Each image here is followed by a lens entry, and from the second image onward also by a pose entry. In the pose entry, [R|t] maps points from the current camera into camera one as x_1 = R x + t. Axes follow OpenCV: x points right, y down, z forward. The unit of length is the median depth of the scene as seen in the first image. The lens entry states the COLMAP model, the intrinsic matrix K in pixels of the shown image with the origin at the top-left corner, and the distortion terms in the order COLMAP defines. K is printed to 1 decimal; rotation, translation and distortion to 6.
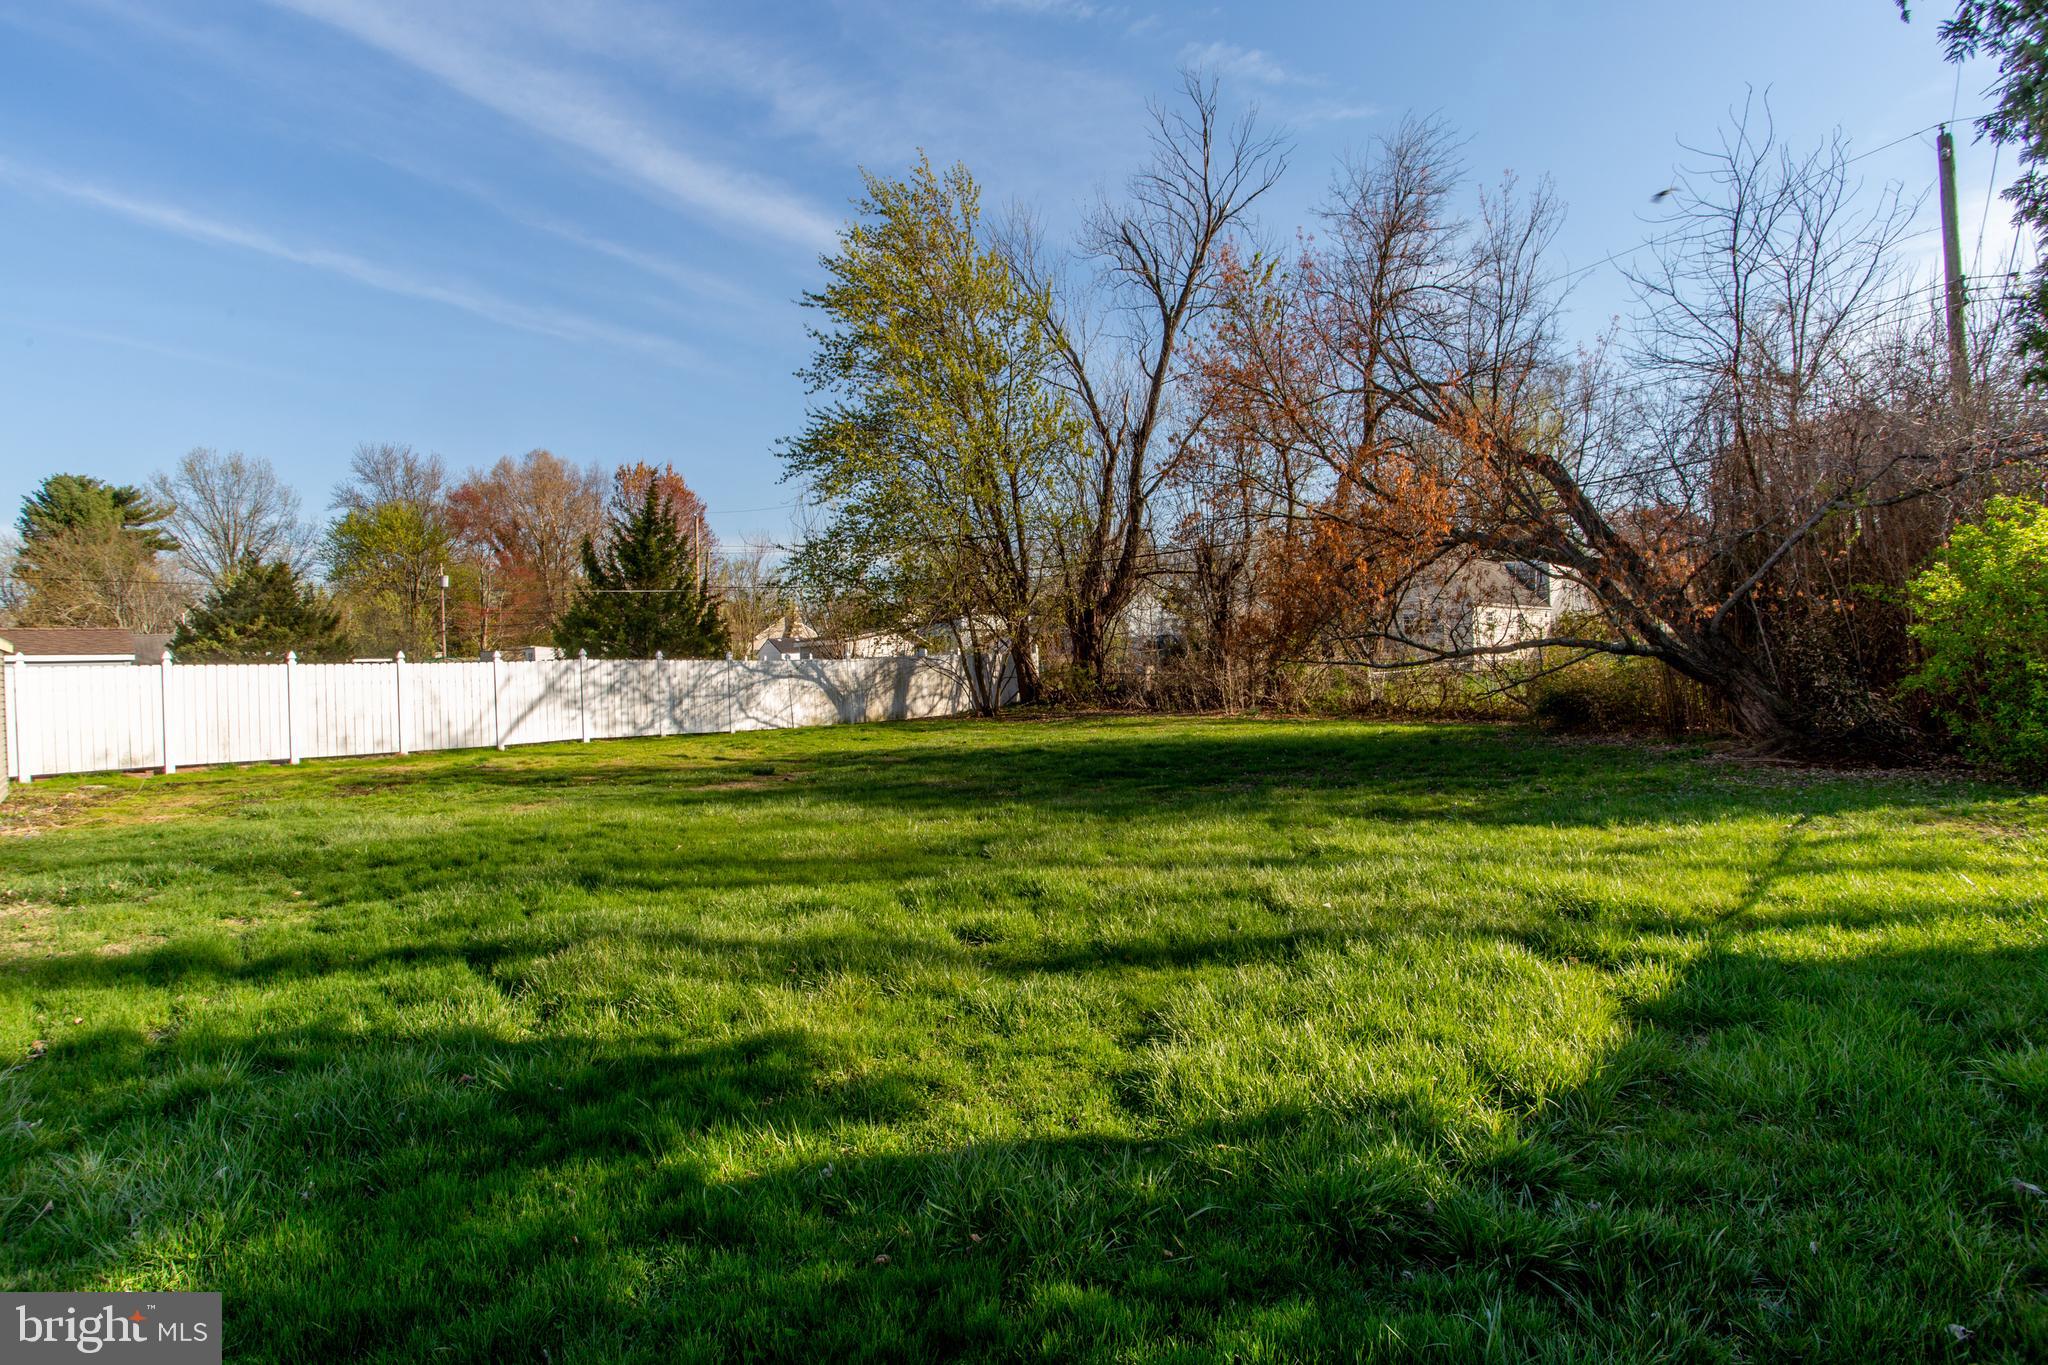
lens RADIAL K [[983.2, 0, 1016.3], [0, 983.2, 676.2], [0, 0, 1]] dist [-0.073690, 0.027213]
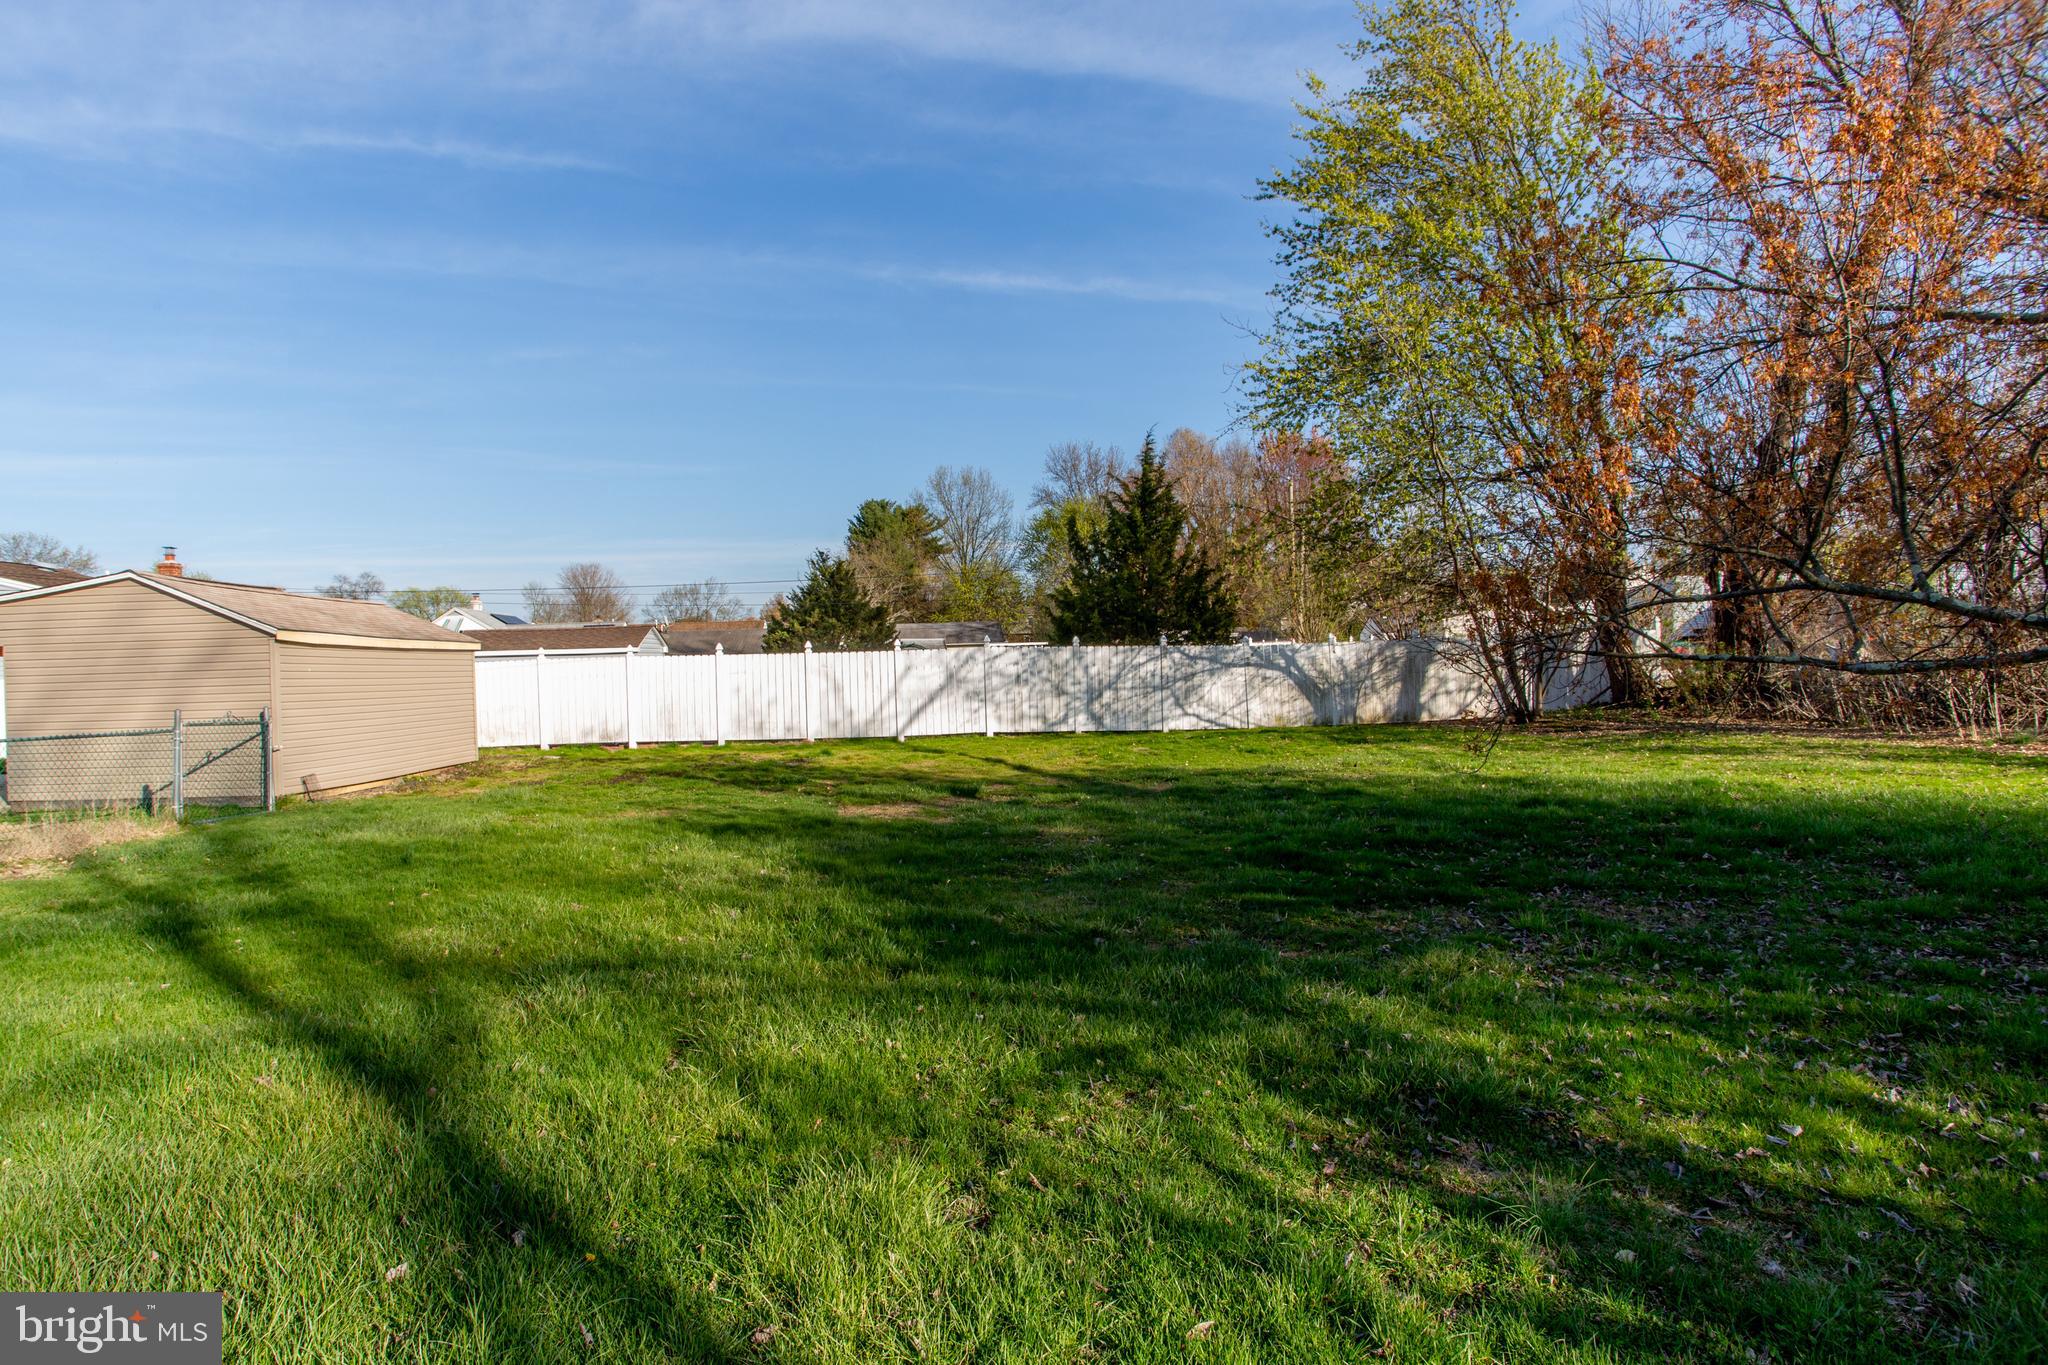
lens RADIAL K [[1031.9, 0, 1024.0], [0, 1031.9, 682.5], [0, 0, 1]] dist [-0.071514, 0.032667]
pose [[0.737920, 0.016096, -0.674696, 0.219784], [0.002039, 0.999658, 0.026078, -0.008370], [0.674885, -0.020620, 0.737635, 0.264508]]
